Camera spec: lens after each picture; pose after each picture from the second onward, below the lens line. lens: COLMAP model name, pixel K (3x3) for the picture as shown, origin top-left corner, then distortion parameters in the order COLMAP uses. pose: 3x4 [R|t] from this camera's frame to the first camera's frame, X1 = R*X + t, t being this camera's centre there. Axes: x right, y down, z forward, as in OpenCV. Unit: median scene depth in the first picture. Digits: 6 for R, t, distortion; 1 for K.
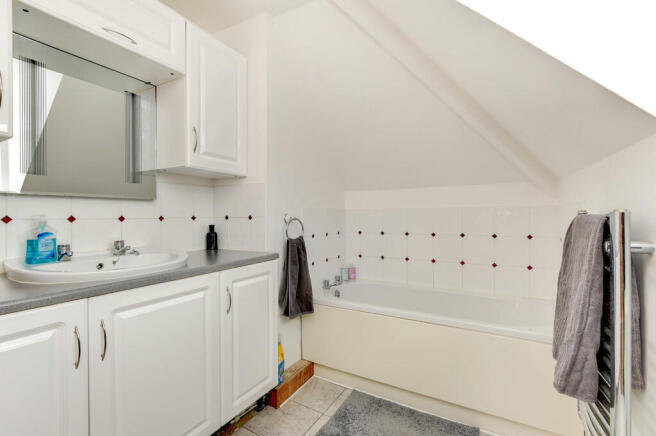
lens RADIAL K [[299.9, 0, 330.2], [0, 299.9, 218.6], [0, 0, 1]] dist [0.003981, -0.001410]
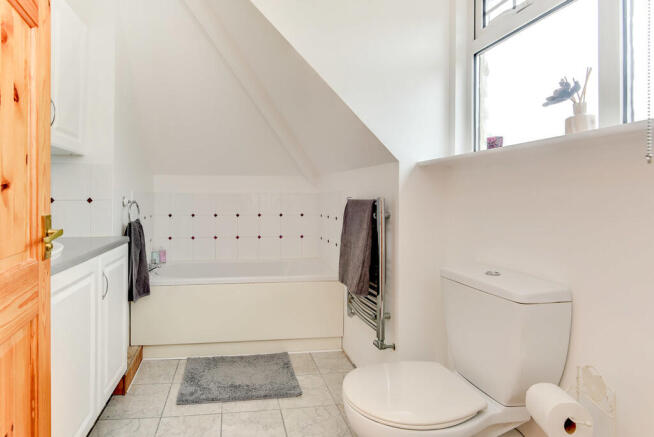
lens RADIAL K [[299.0, 0, 292.8], [0, 299.0, 201.8], [0, 0, 1]] dist [0.003981, -0.001410]
pose [[0.785246, 0.001363, 0.619182, -0.324108], [-0.000153, 0.999998, -0.002007, 0.002812], [-0.619184, 0.001481, 0.785245, -0.102626]]
